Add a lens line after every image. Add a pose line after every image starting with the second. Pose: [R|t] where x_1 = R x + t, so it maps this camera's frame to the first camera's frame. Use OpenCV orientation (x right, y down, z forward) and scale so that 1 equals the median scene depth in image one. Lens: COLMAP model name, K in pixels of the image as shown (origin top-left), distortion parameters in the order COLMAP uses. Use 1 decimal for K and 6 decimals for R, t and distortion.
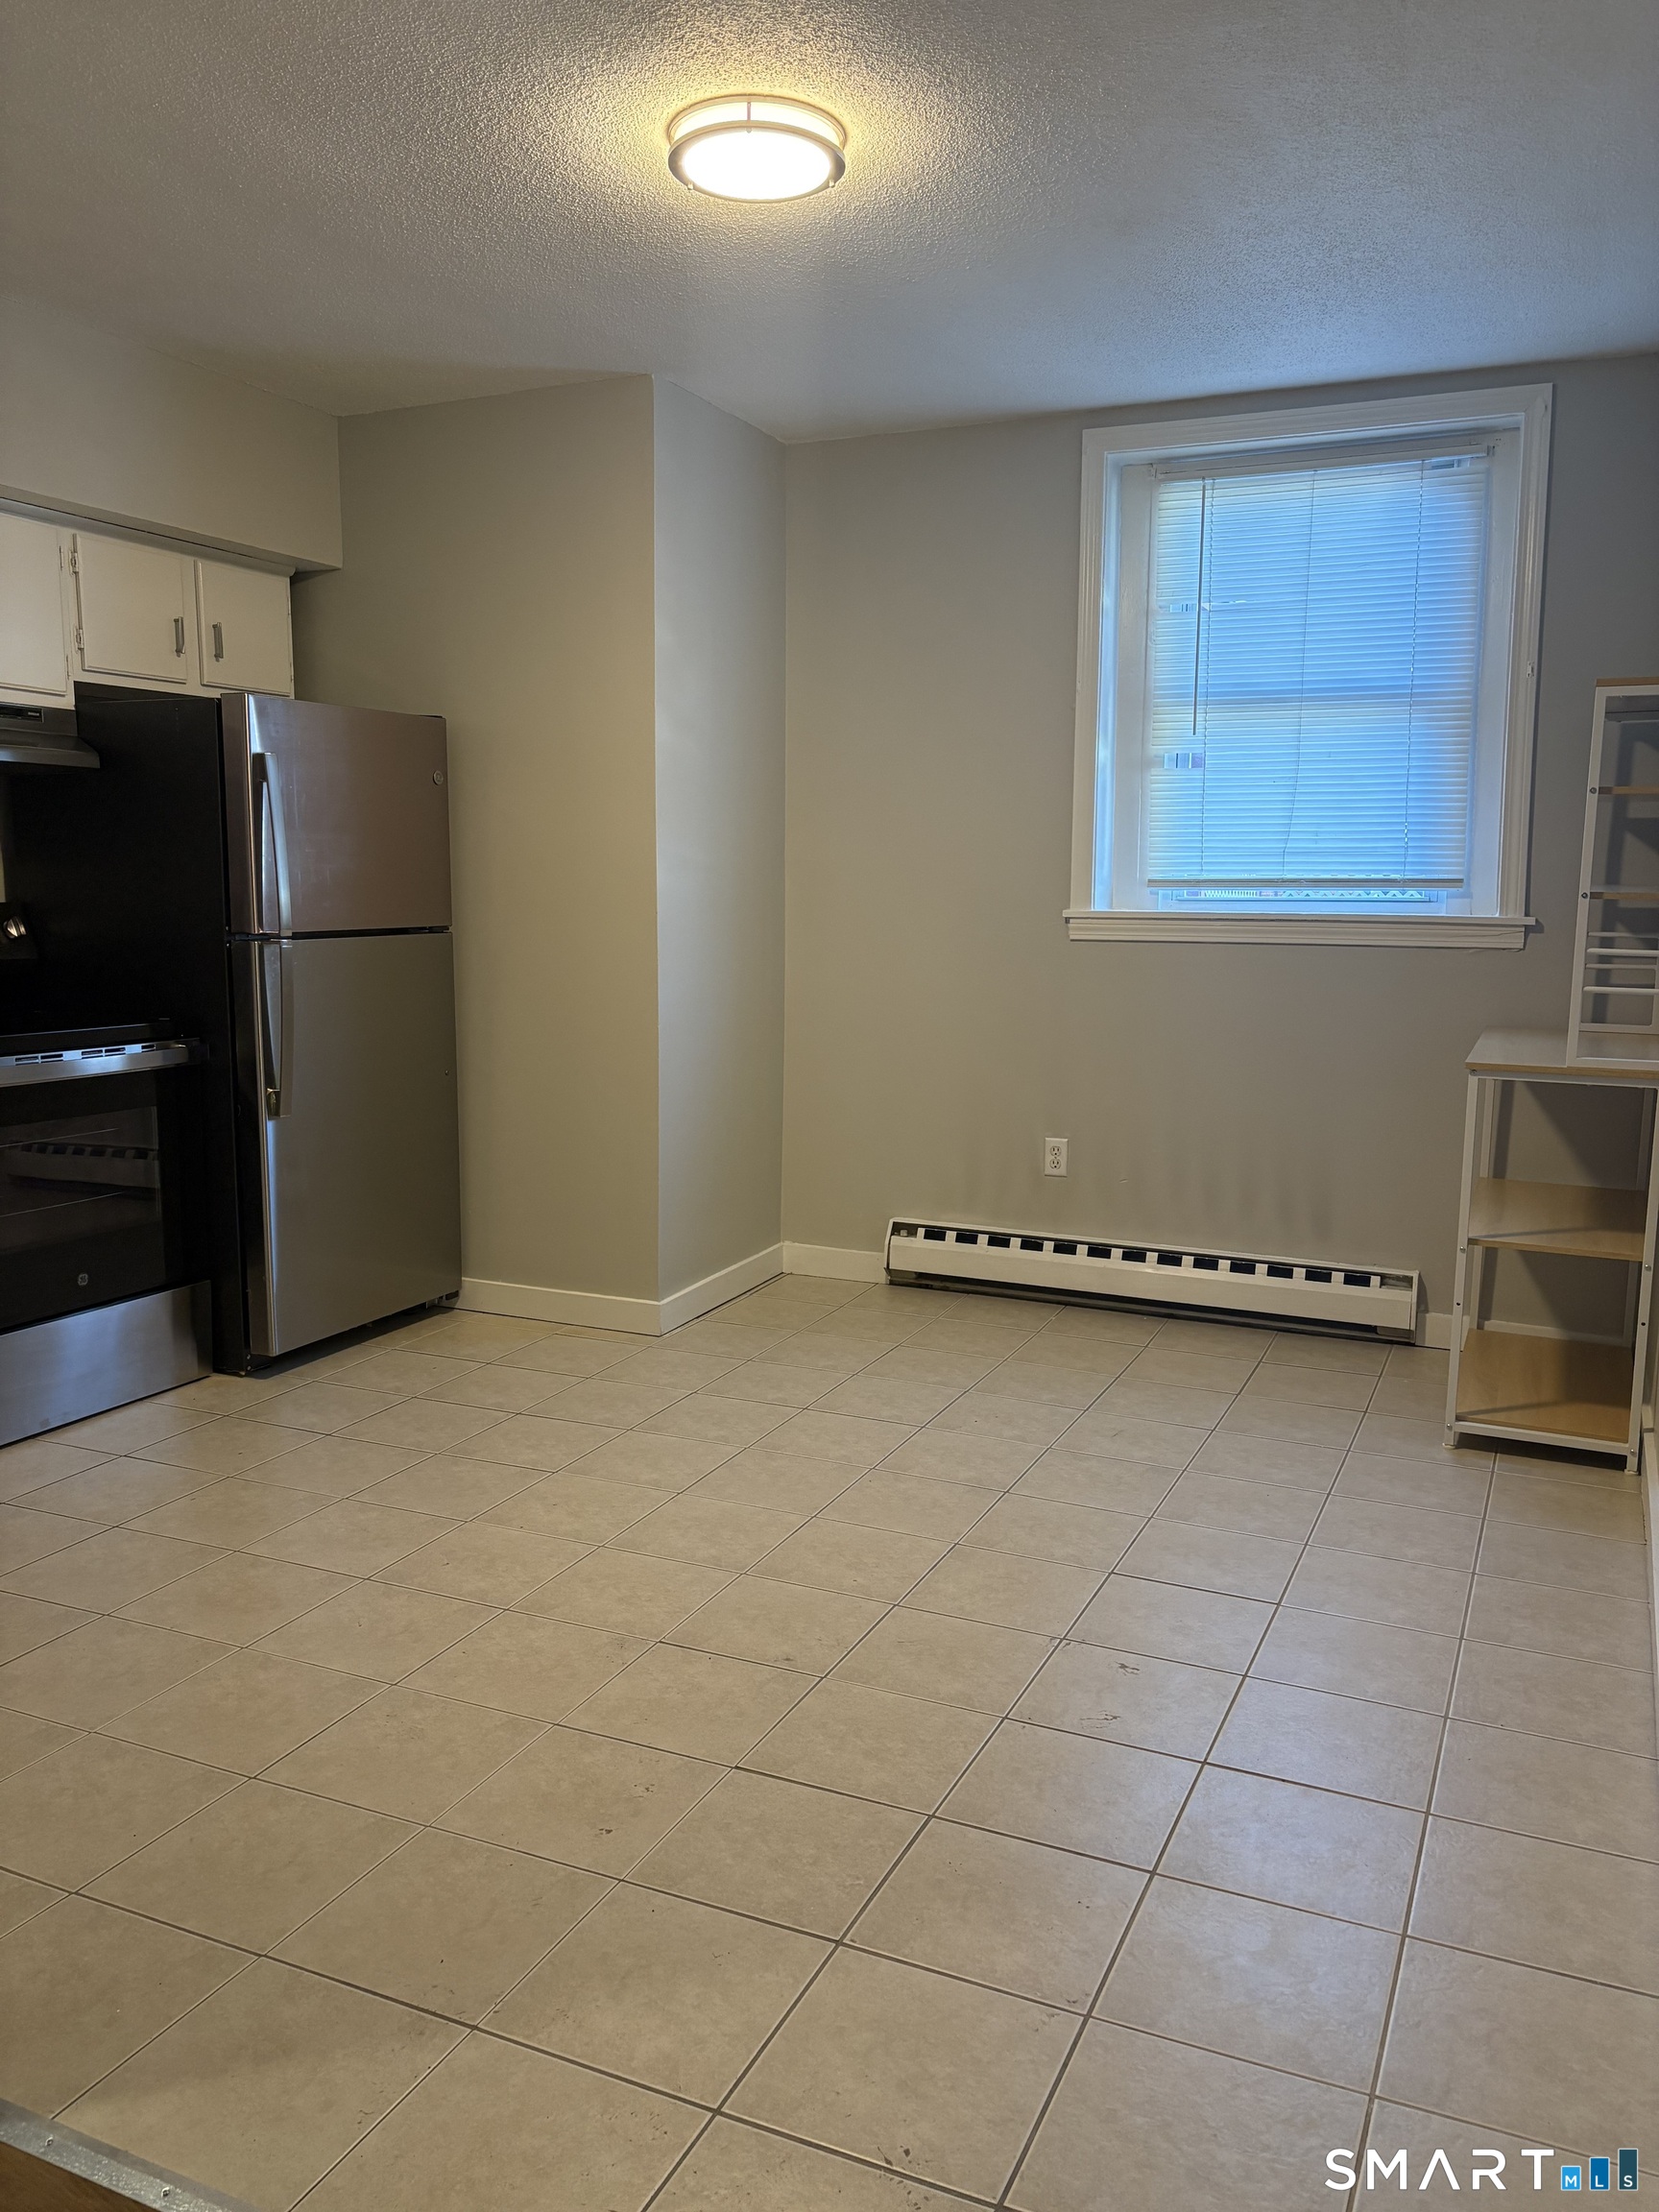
lens RADIAL K [[1699.0, 0, 829.5], [0, 1699.0, 1106.0], [0, 0, 1]] dist [0.071359, -0.003667]
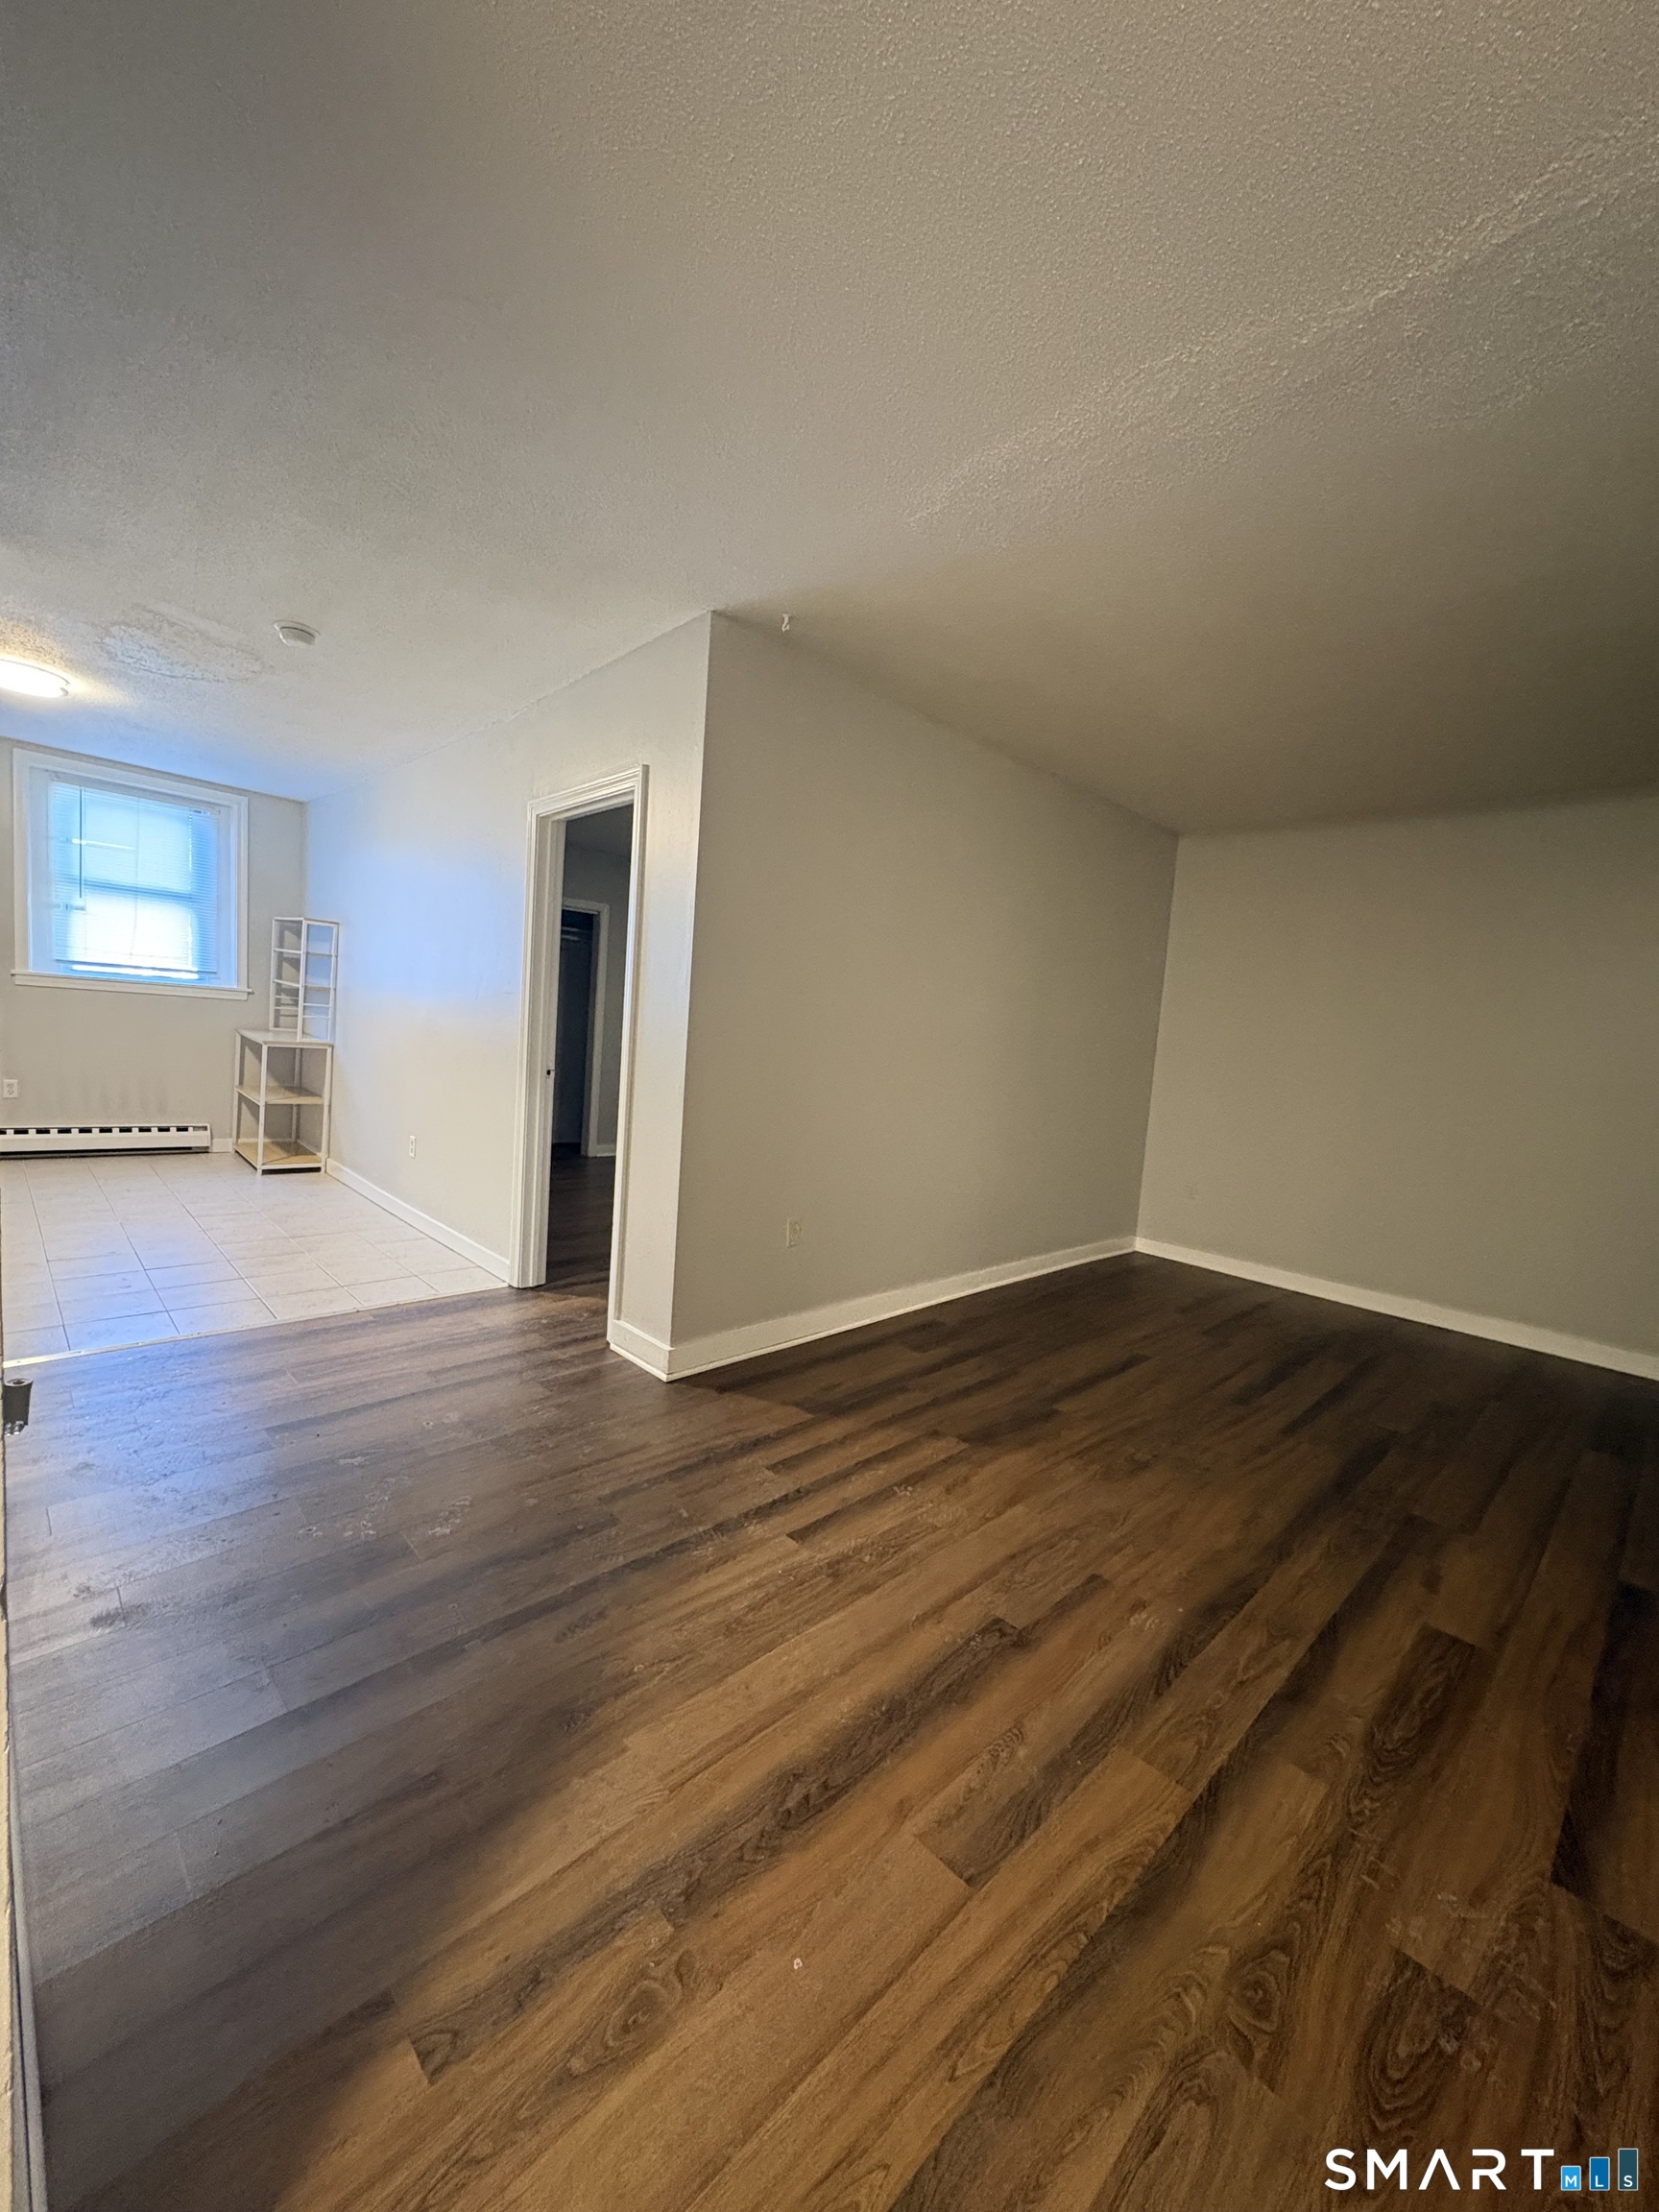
lens RADIAL K [[868.0, 0, 811.7], [0, 868.0, 1102.3], [0, 0, 1]] dist [0.001338, -0.000212]
pose [[0.383286, -0.067244, 0.921179, -0.514898], [0.035336, 0.997684, 0.058126, 0.020810], [-0.922954, 0.010272, 0.384774, -0.343374]]
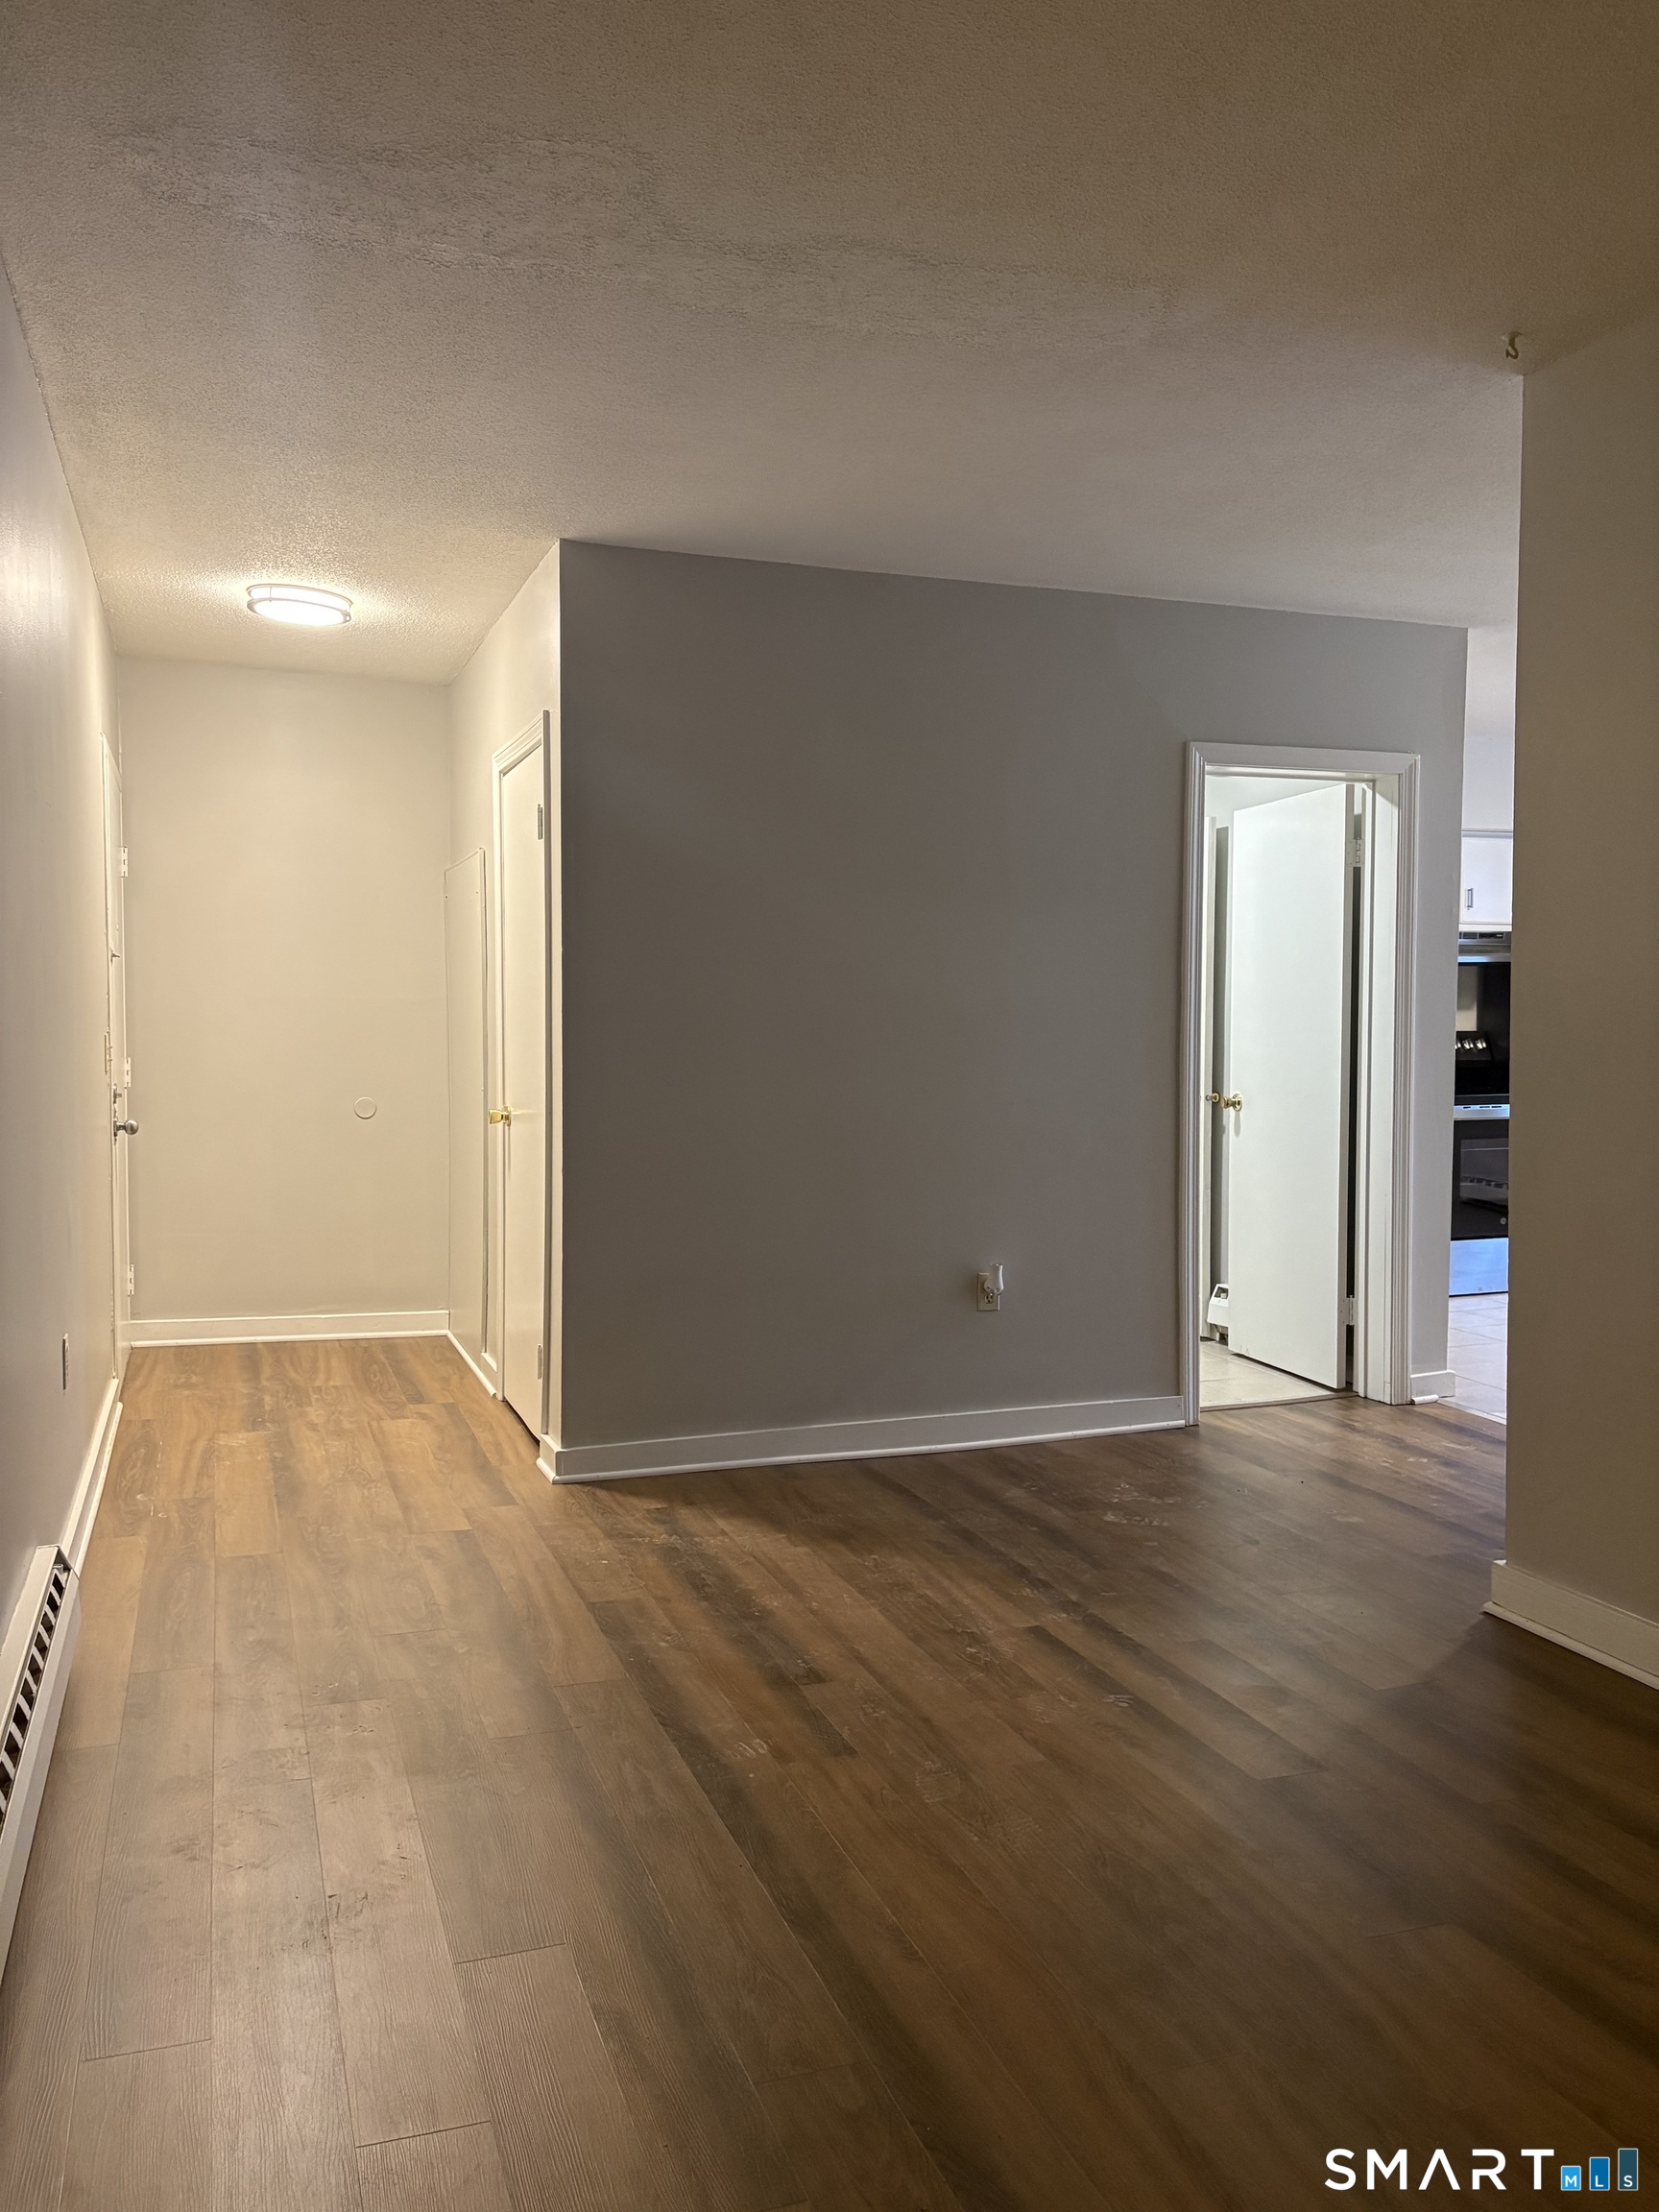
lens RADIAL K [[1678.4, 0, 829.5], [0, 1678.4, 1106.0], [0, 0, 1]] dist [0.009048, -0.000527]
pose [[0.695762, 0.030821, -0.717611, 0.340199], [-0.082632, 0.995880, -0.037343, 0.088093], [0.713504, 0.085279, 0.695442, -0.739065]]
